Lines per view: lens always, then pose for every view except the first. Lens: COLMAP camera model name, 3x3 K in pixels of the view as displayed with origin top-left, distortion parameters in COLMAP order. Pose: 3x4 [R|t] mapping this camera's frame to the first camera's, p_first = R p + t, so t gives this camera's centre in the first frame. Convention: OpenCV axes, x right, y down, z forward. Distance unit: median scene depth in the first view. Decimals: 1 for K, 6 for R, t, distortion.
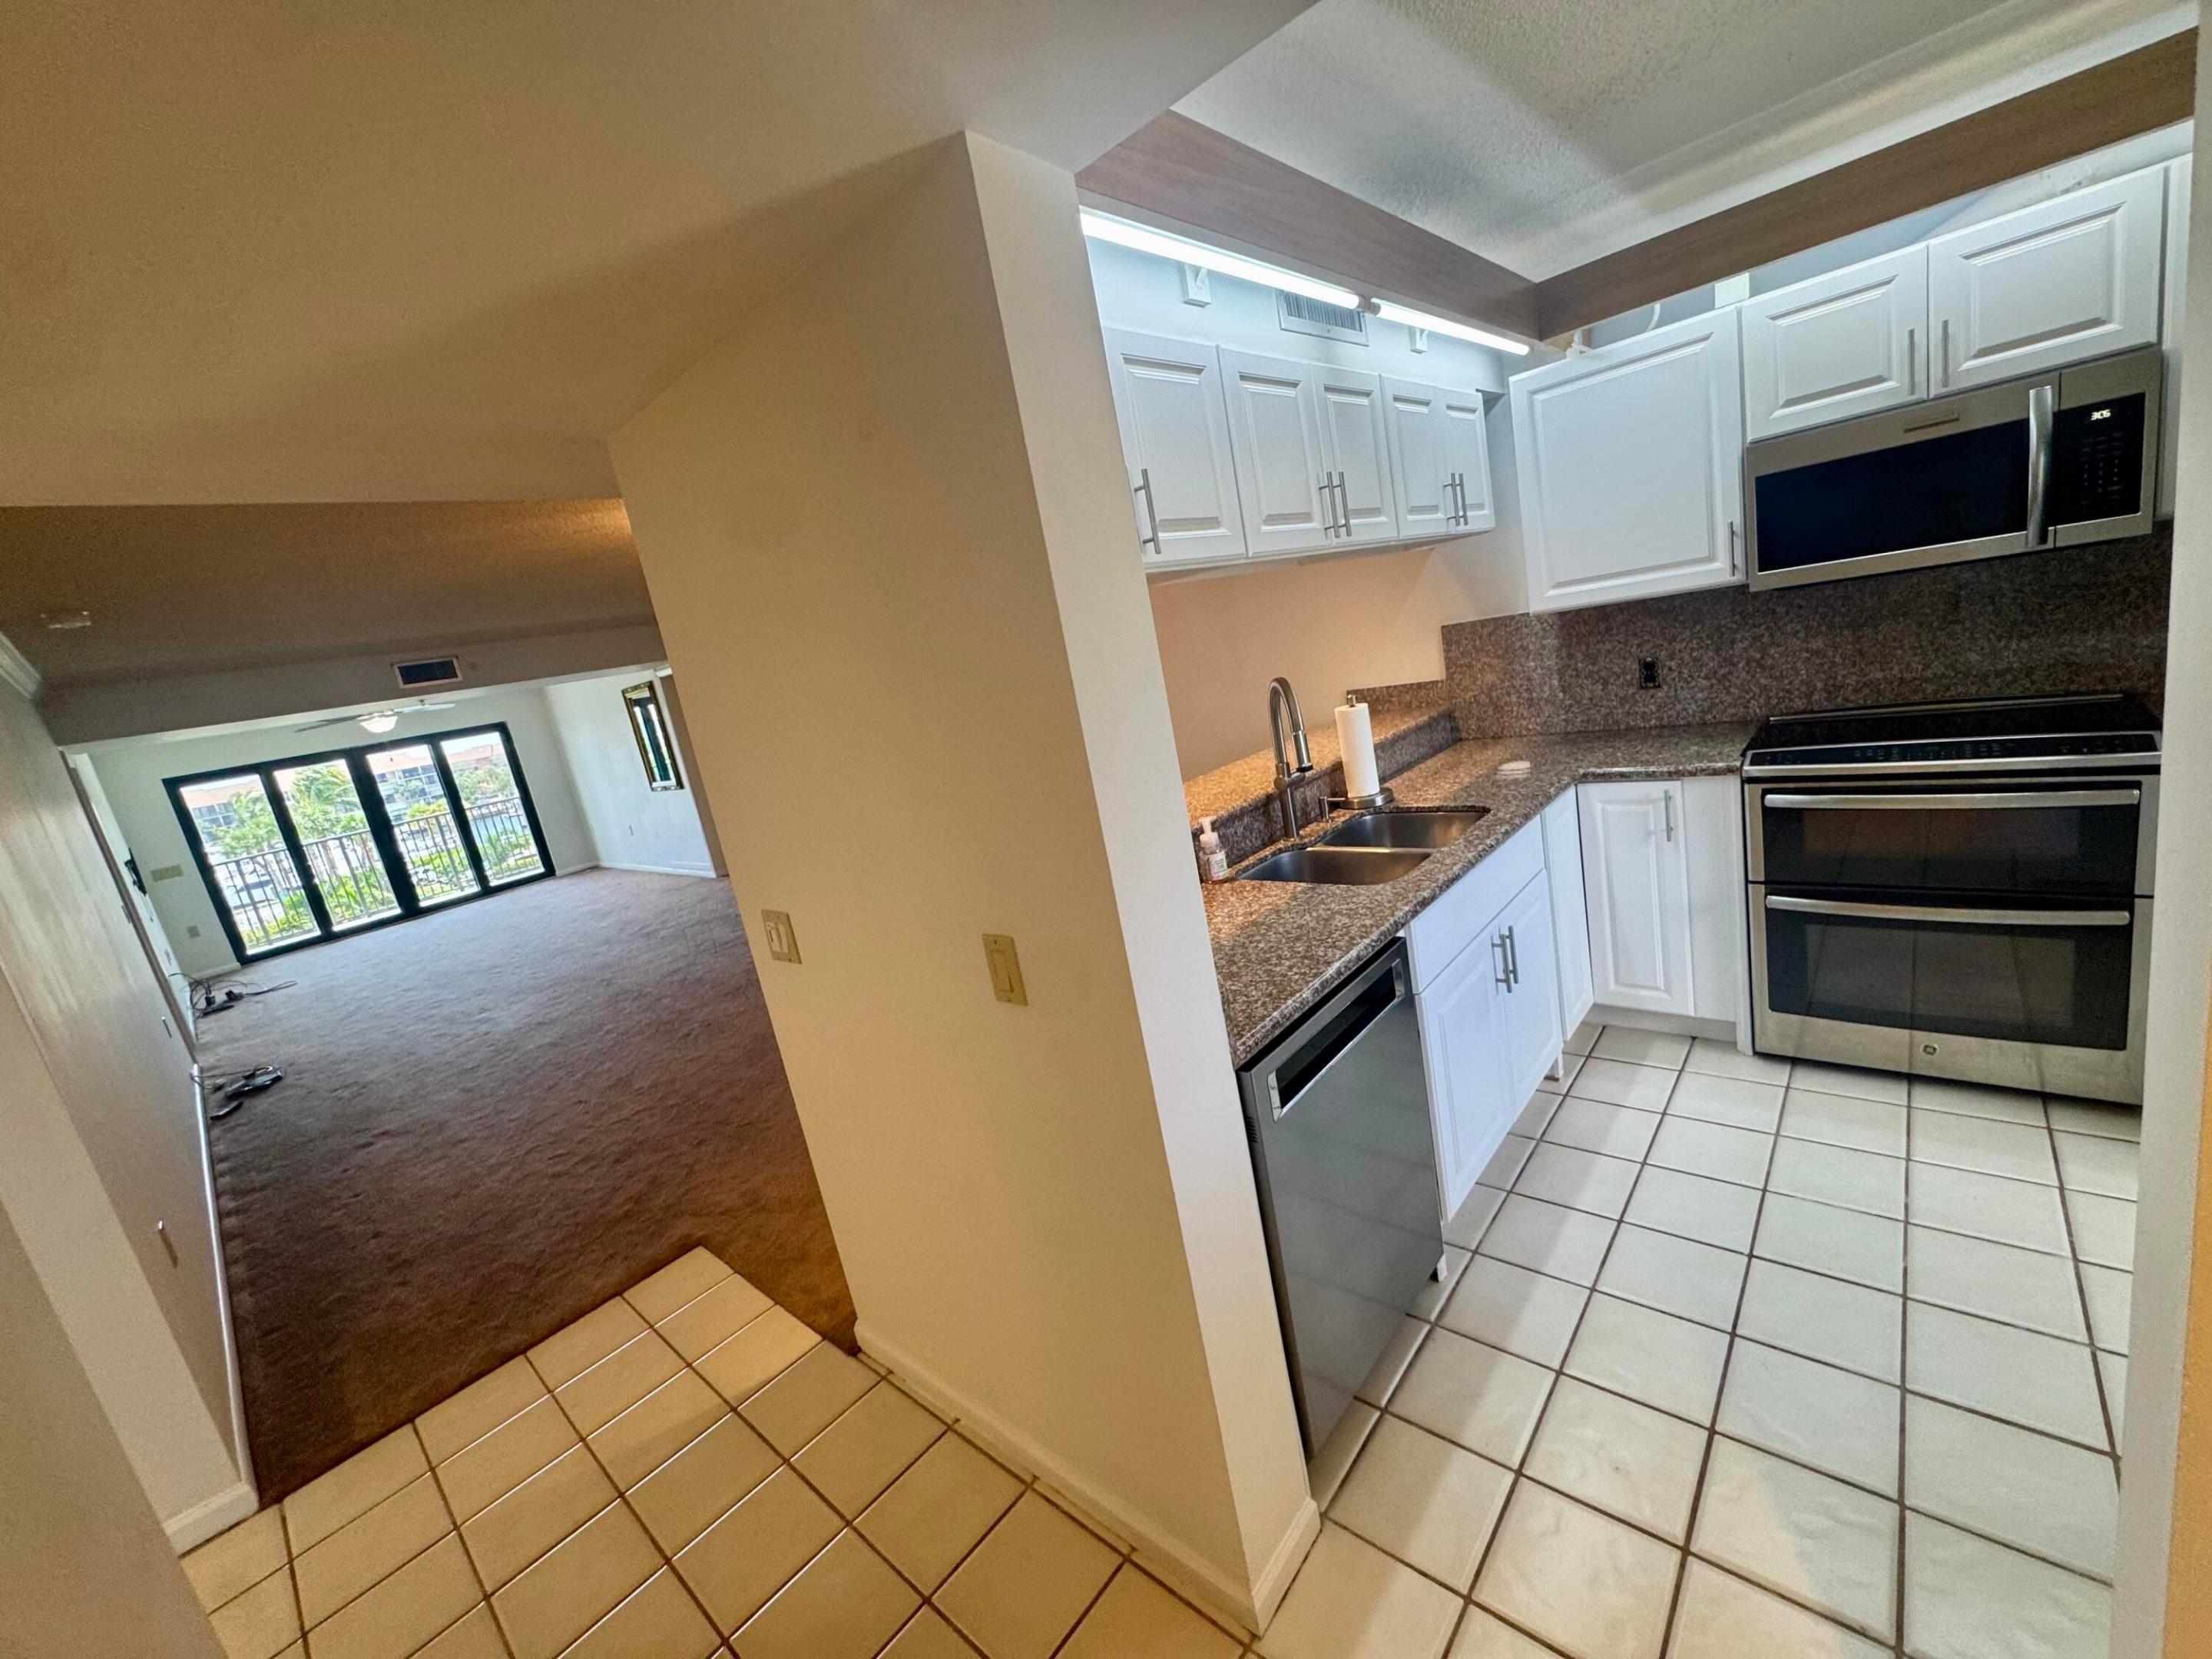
lens RADIAL K [[885.0, 0, 1103.8], [0, 885.0, 828.9], [0, 0, 1]] dist [-0.005980, 0.002336]
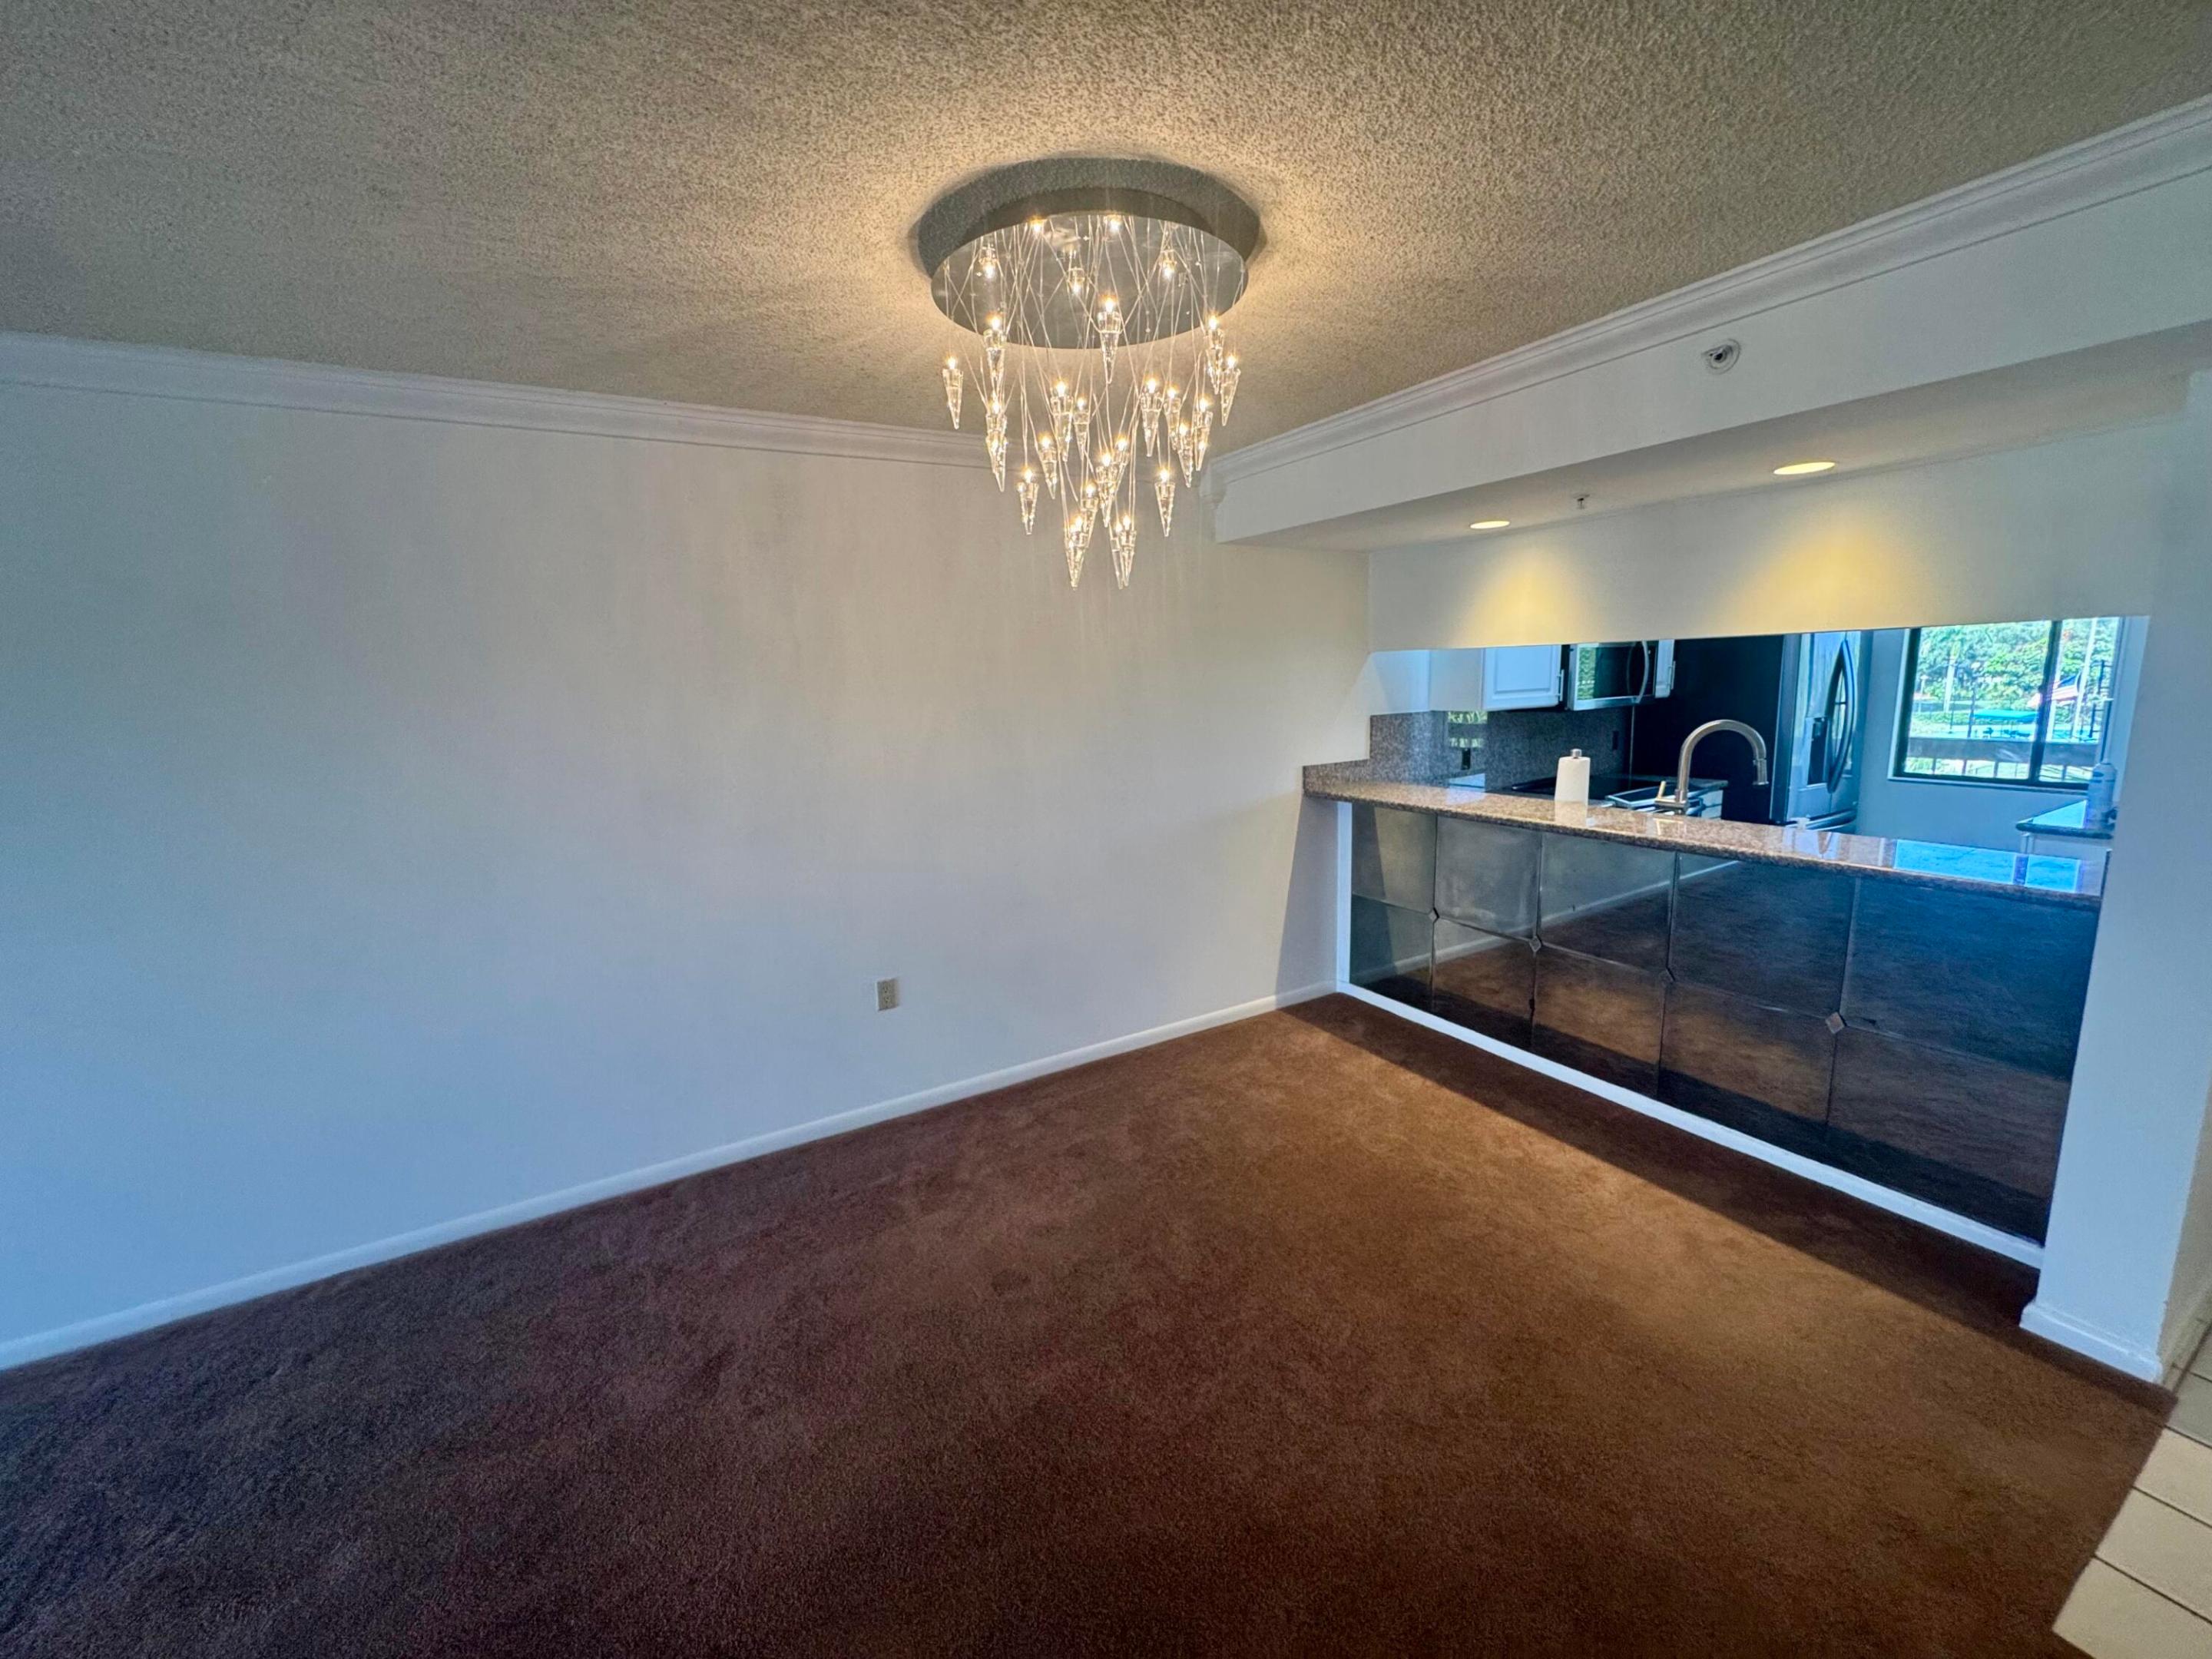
lens RADIAL K [[885.0, 0, 1103.8], [0, 885.0, 828.9], [0, 0, 1]] dist [-0.005980, 0.002336]
pose [[0.301495, 0.013760, 0.953369, -1.241653], [0.172677, 0.982574, -0.068789, -0.070823], [-0.937701, 0.185364, 0.293865, 1.386283]]
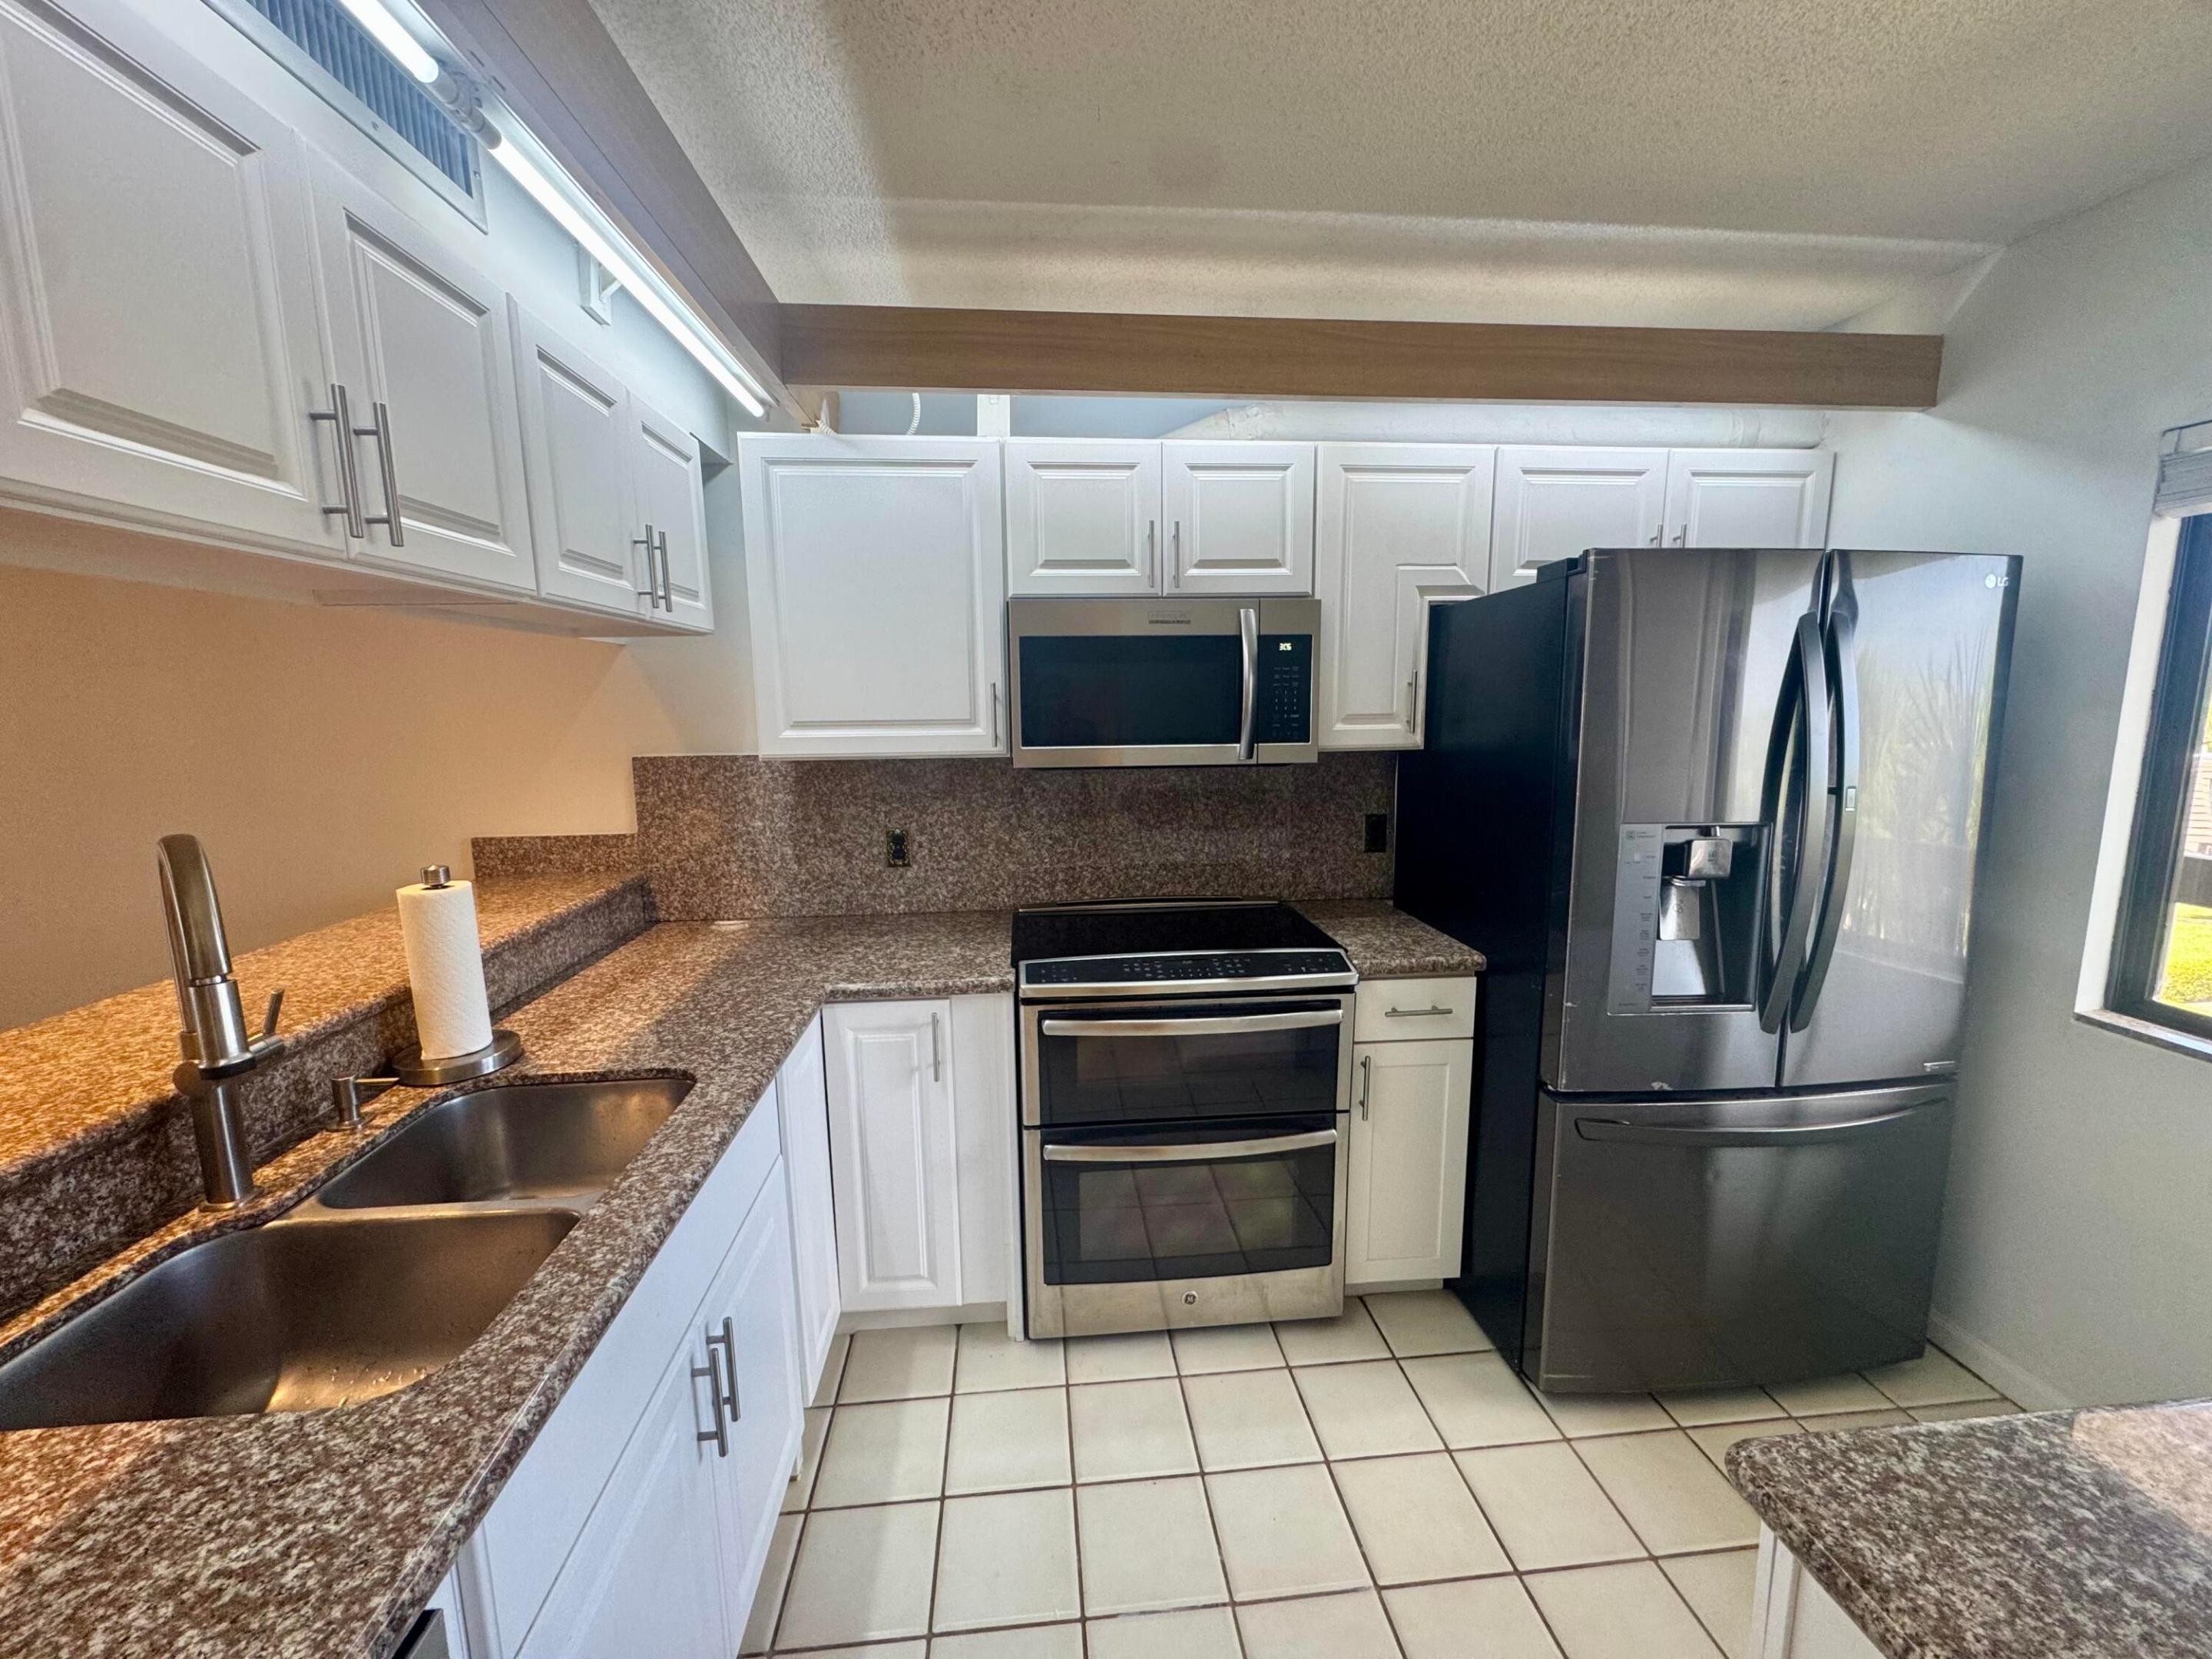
lens RADIAL K [[885.0, 0, 1103.8], [0, 885.0, 828.9], [0, 0, 1]] dist [-0.005980, 0.002336]
pose [[0.670772, 0.072185, 0.738143, 0.167054], [0.037866, 0.990621, -0.131286, -0.094501], [-0.740697, 0.116013, 0.661747, 0.375883]]
